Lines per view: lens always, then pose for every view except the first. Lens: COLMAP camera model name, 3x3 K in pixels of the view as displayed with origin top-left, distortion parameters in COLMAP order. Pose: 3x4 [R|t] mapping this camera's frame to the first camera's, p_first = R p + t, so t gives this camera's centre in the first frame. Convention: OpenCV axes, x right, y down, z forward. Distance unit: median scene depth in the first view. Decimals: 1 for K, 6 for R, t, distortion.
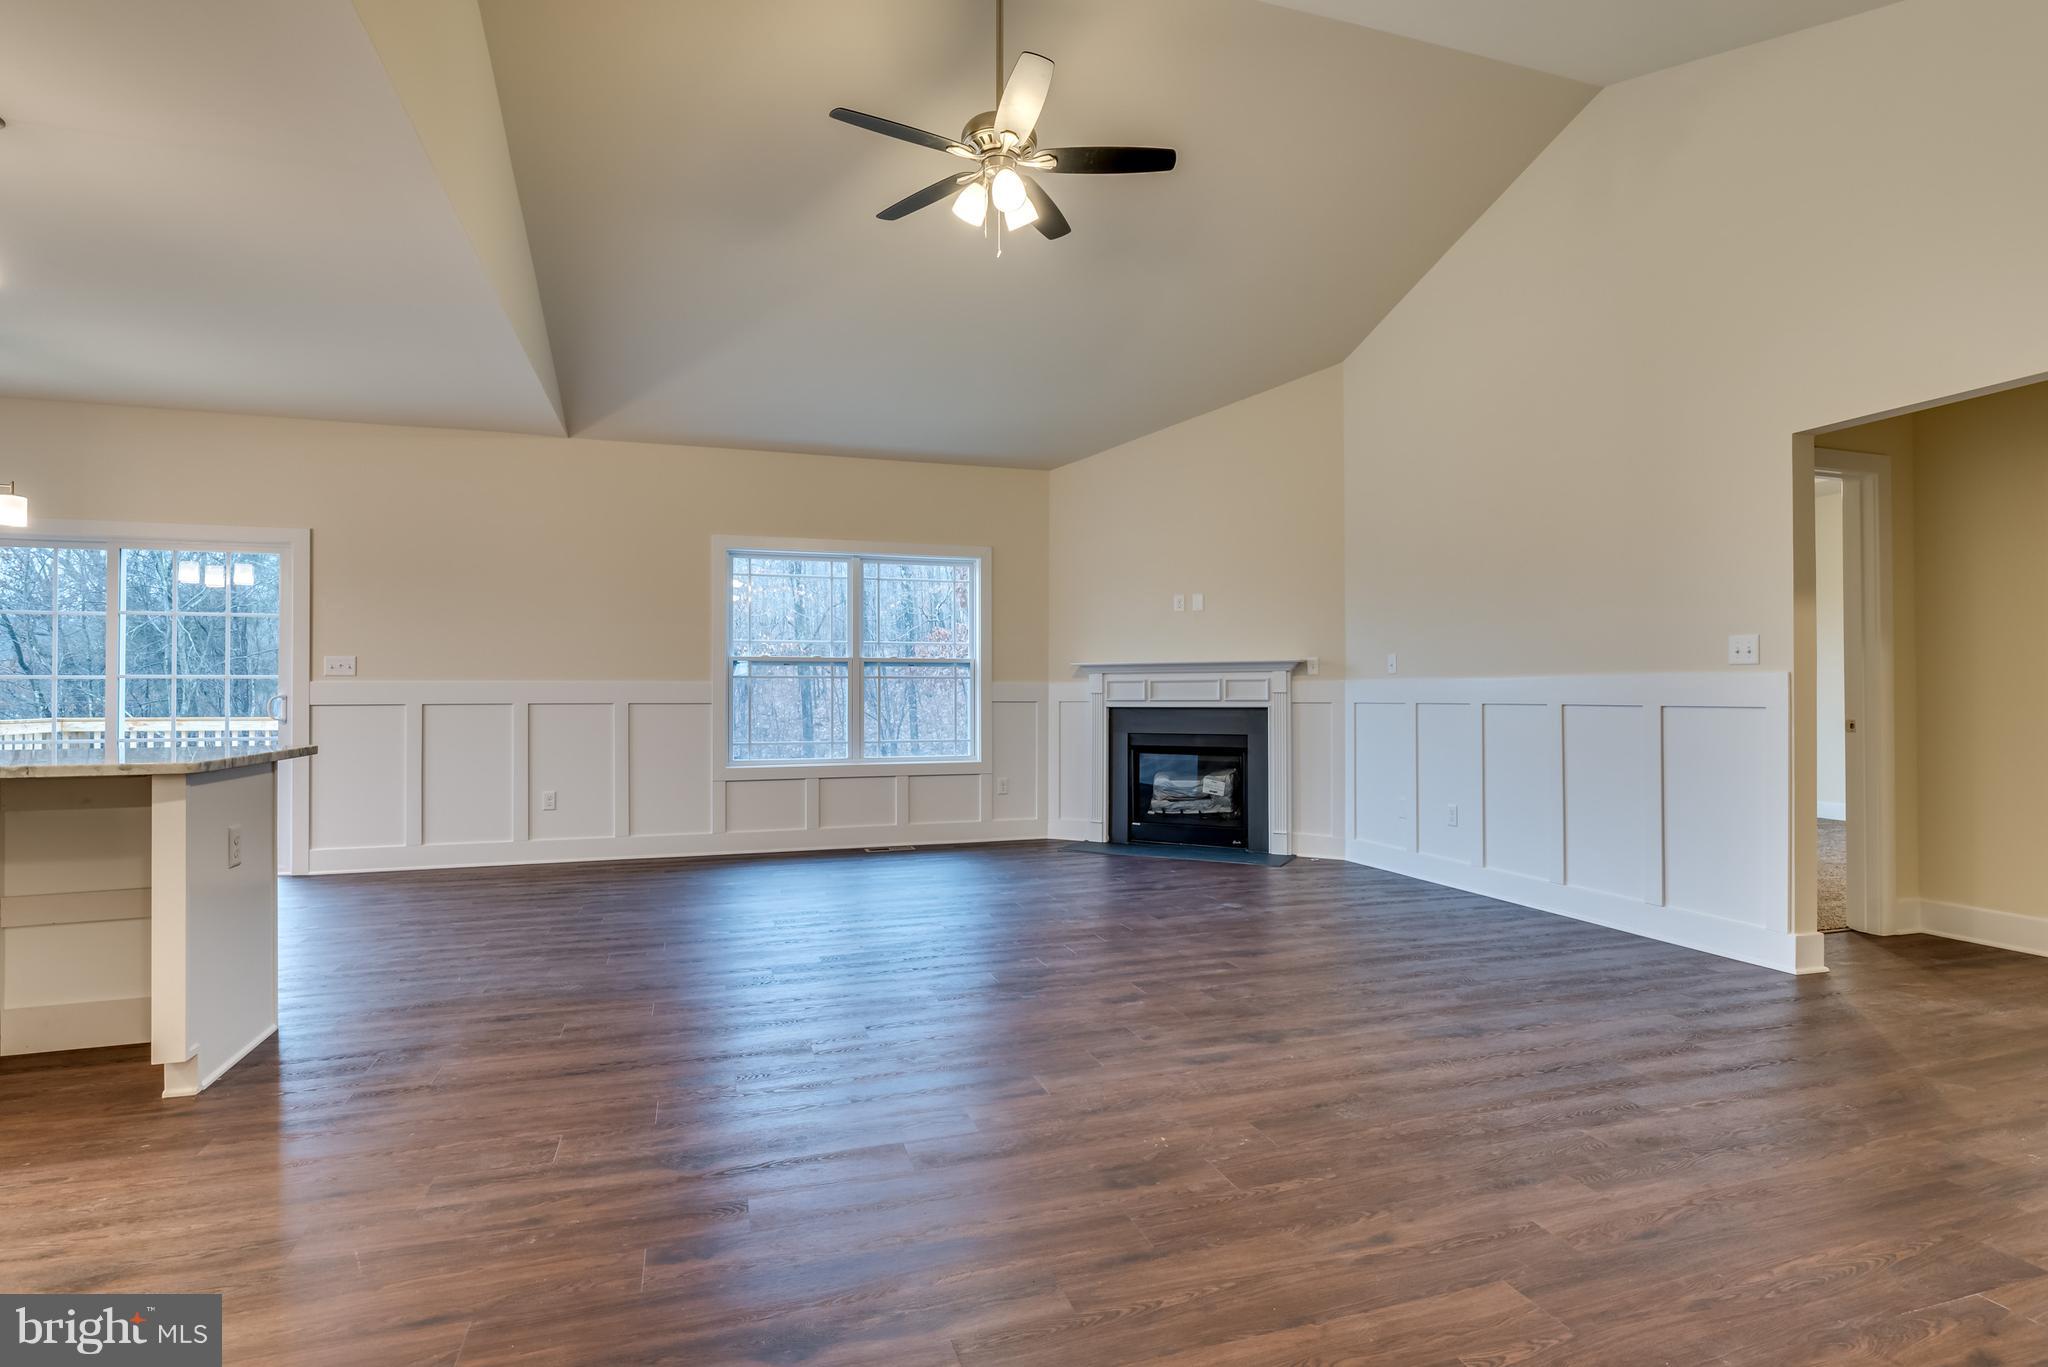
lens RADIAL K [[1008.0, 0, 1042.4], [0, 1008.0, 686.6], [0, 0, 1]] dist [0.002066, 0.000156]
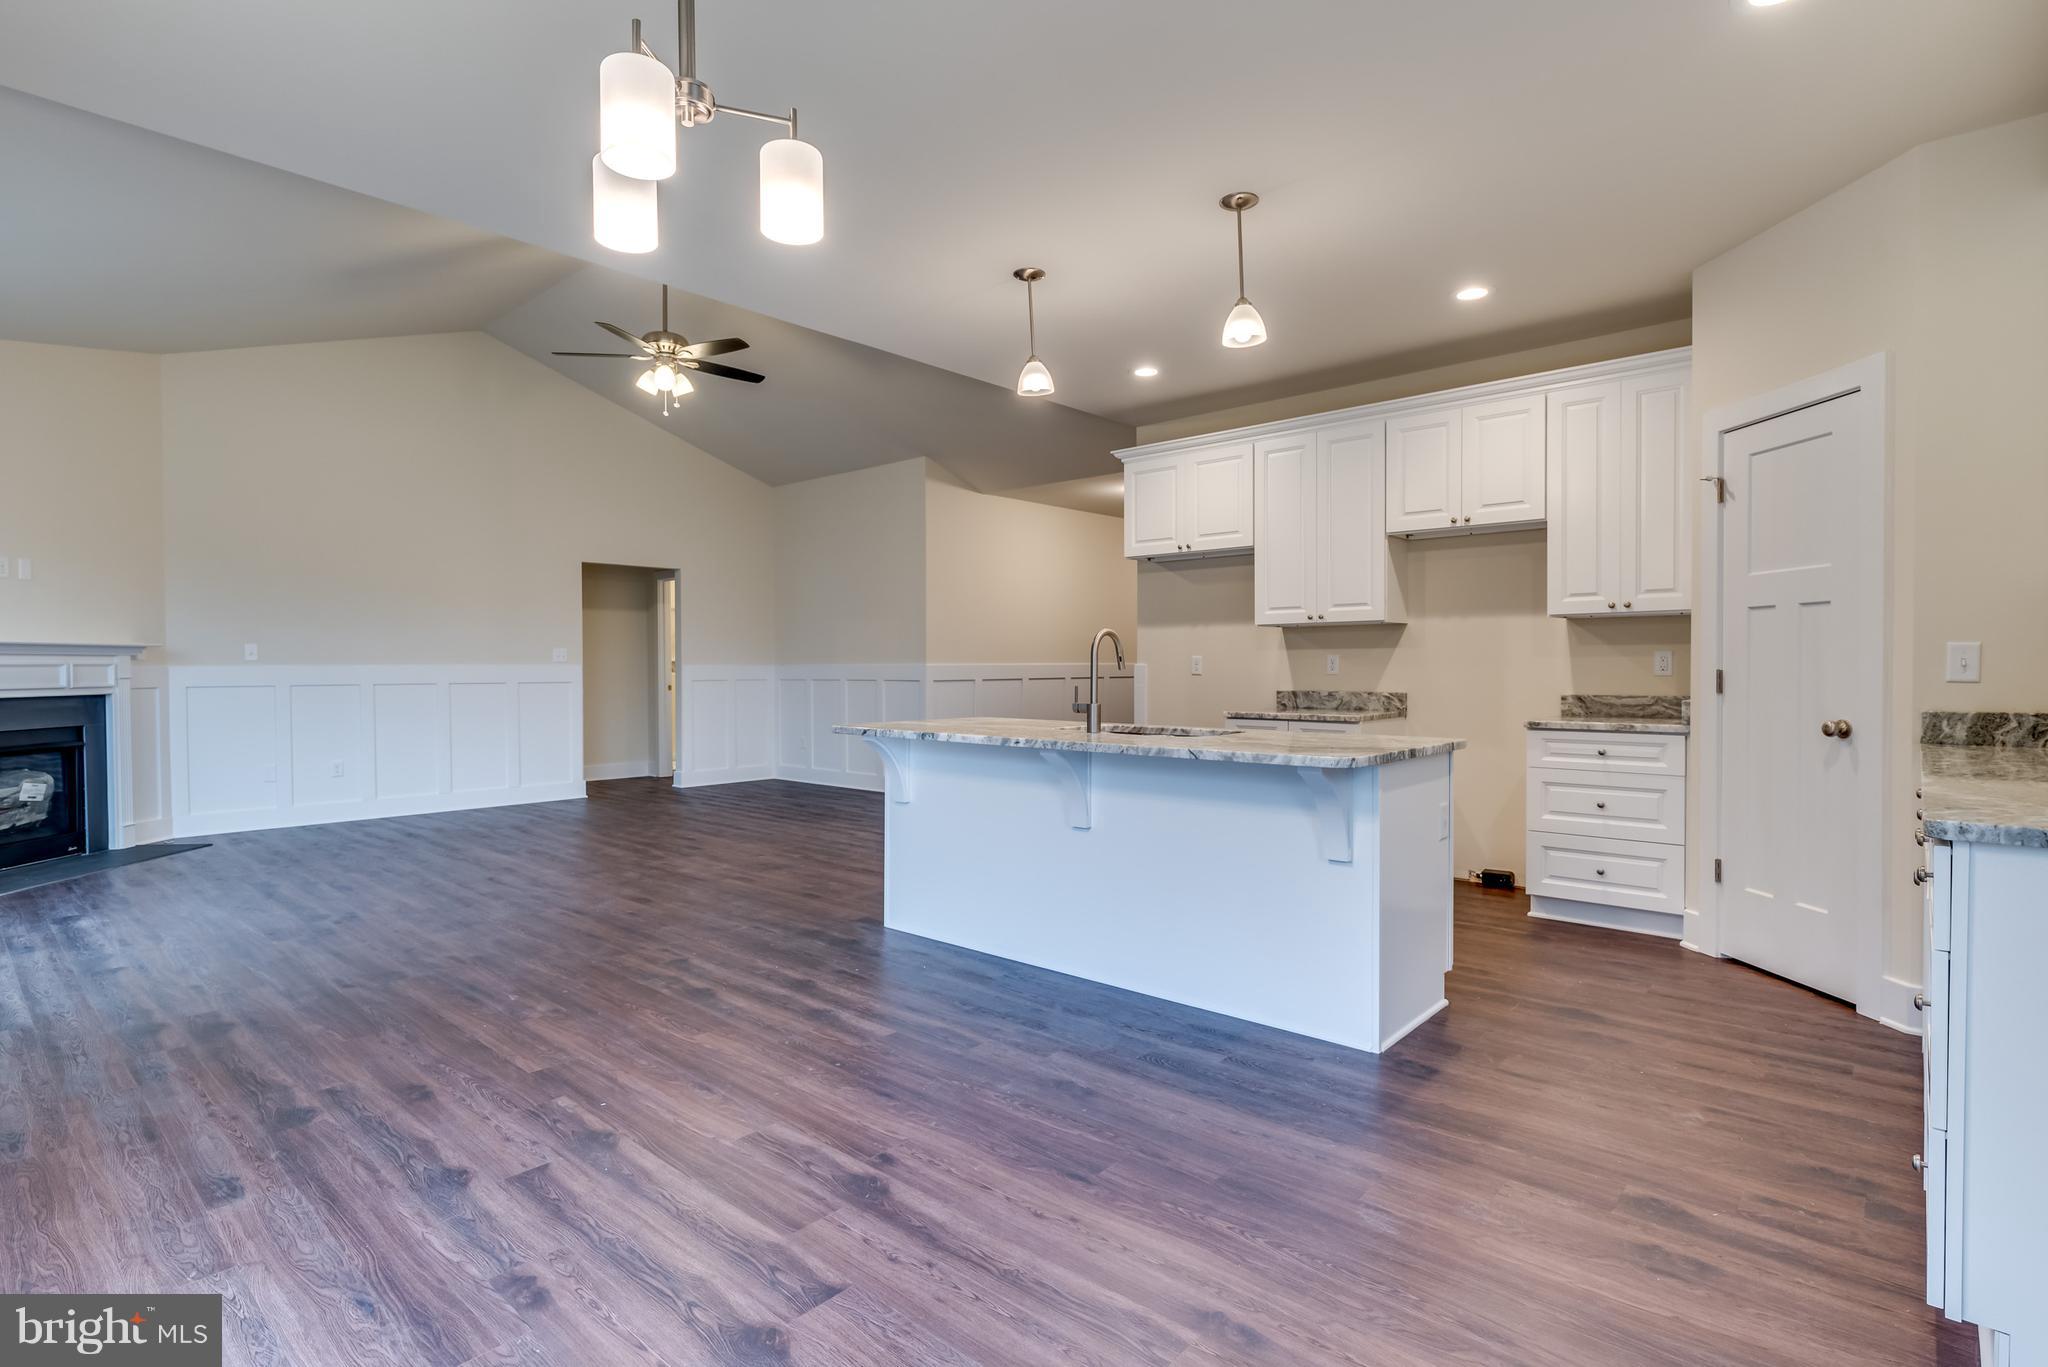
lens RADIAL K [[1001.4, 0, 1024.0], [0, 1001.4, 683.5], [0, 0, 1]] dist [-0.003147, -0.000394]
pose [[-0.497469, -0.012755, 0.867388, -0.935251], [-0.004796, 0.999917, 0.011953, -0.003788], [-0.867468, 0.001786, -0.497489, 0.706705]]
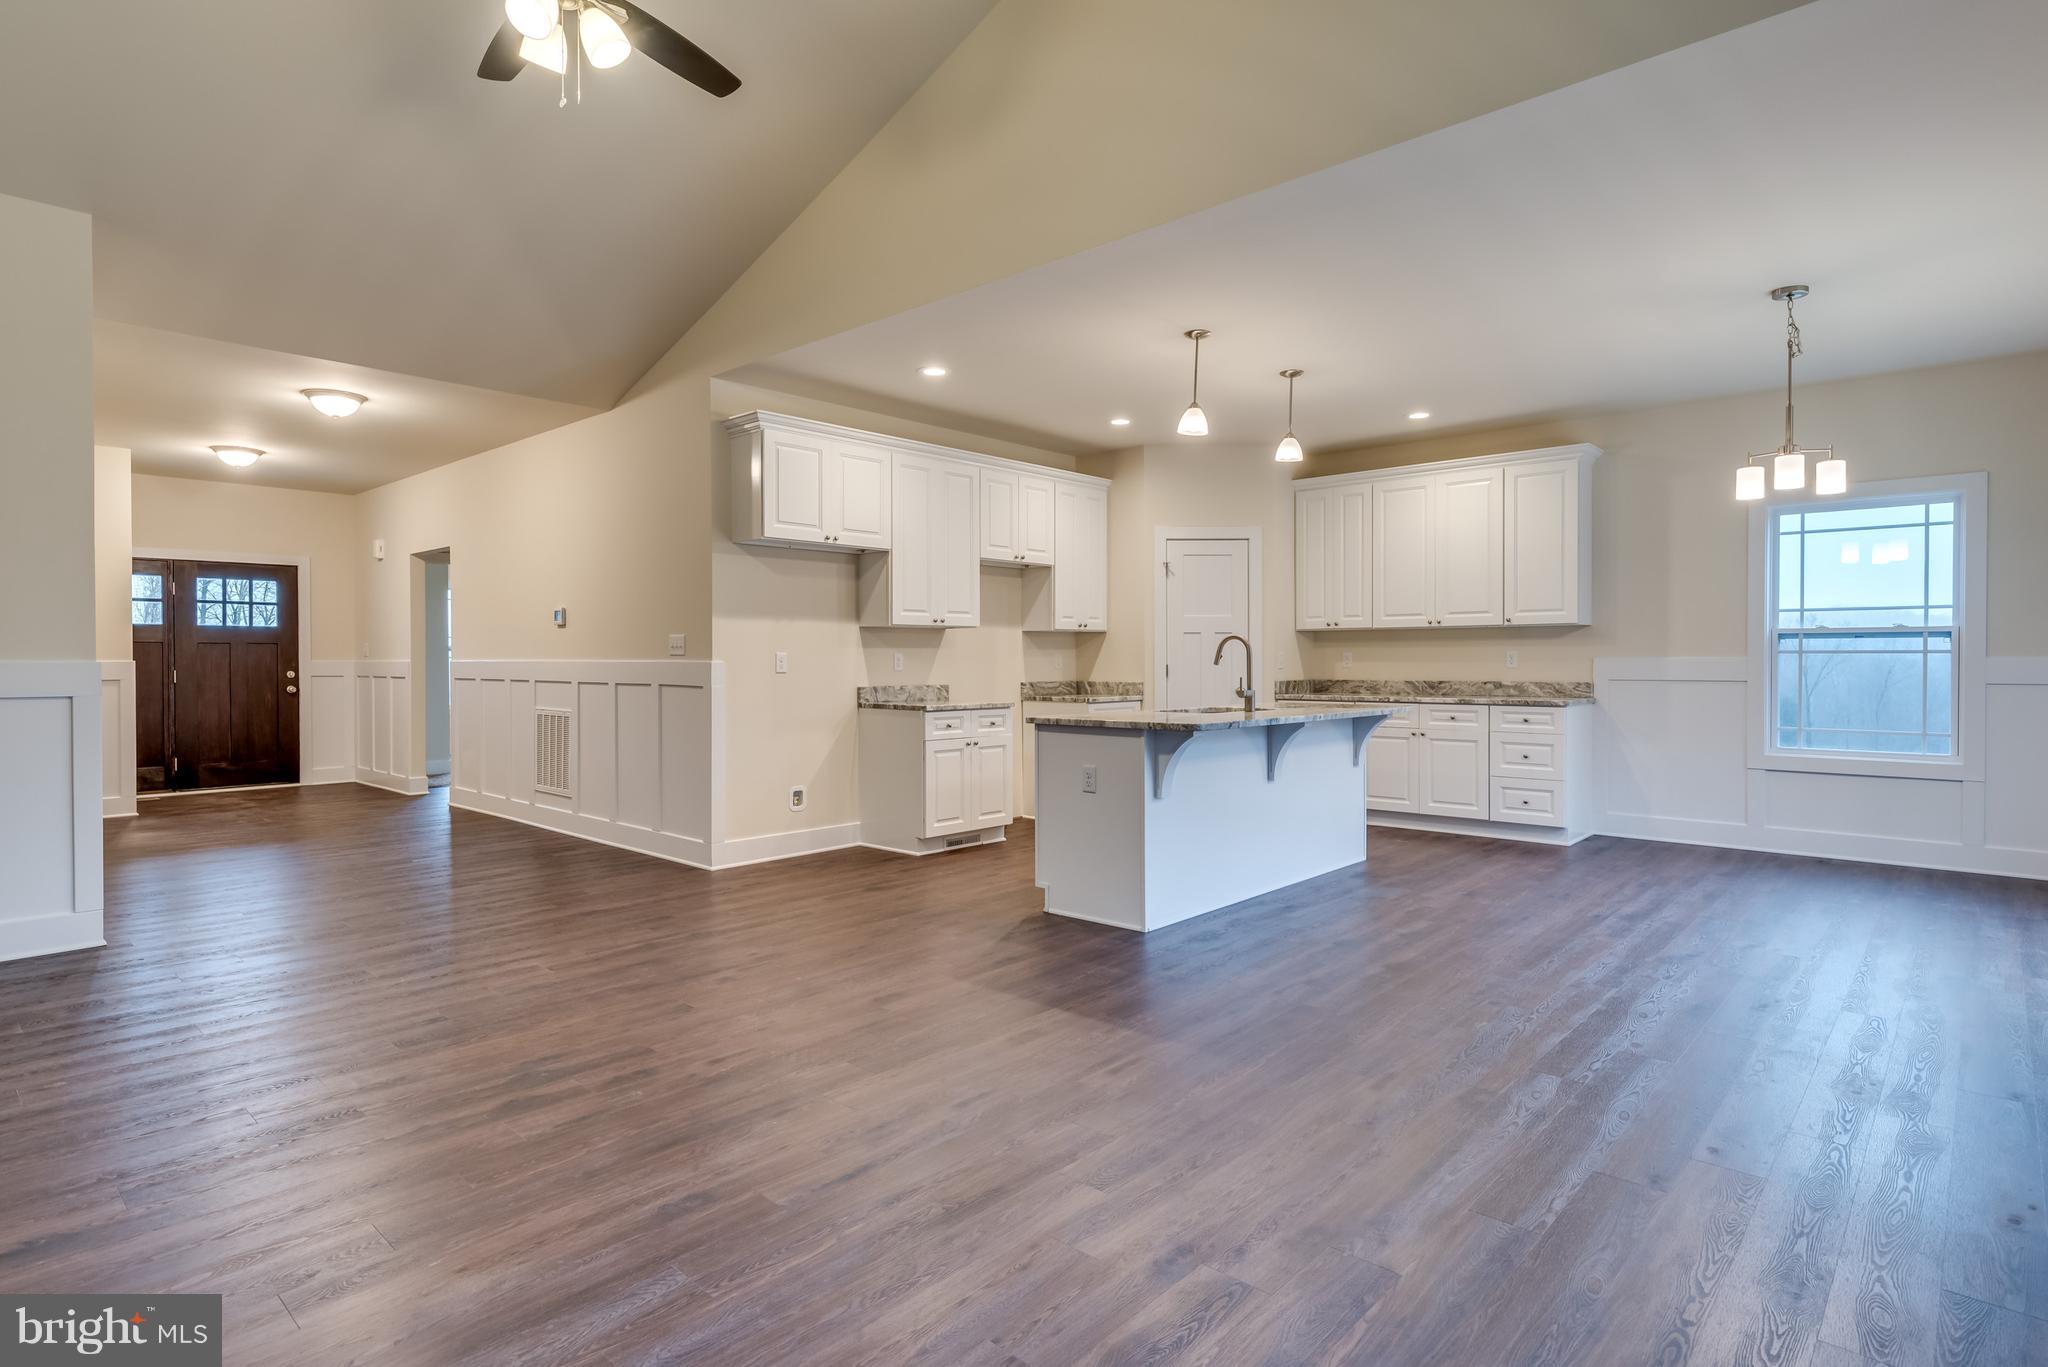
lens RADIAL K [[1037.3, 0, 1053.7], [0, 1037.3, 685.8], [0, 0, 1]] dist [0.001867, 0.000164]
pose [[-0.868508, 0.015622, -0.495428, 0.004970], [0.008025, 0.999815, 0.017459, -0.004269], [0.495610, 0.011187, -0.868473, 0.987447]]
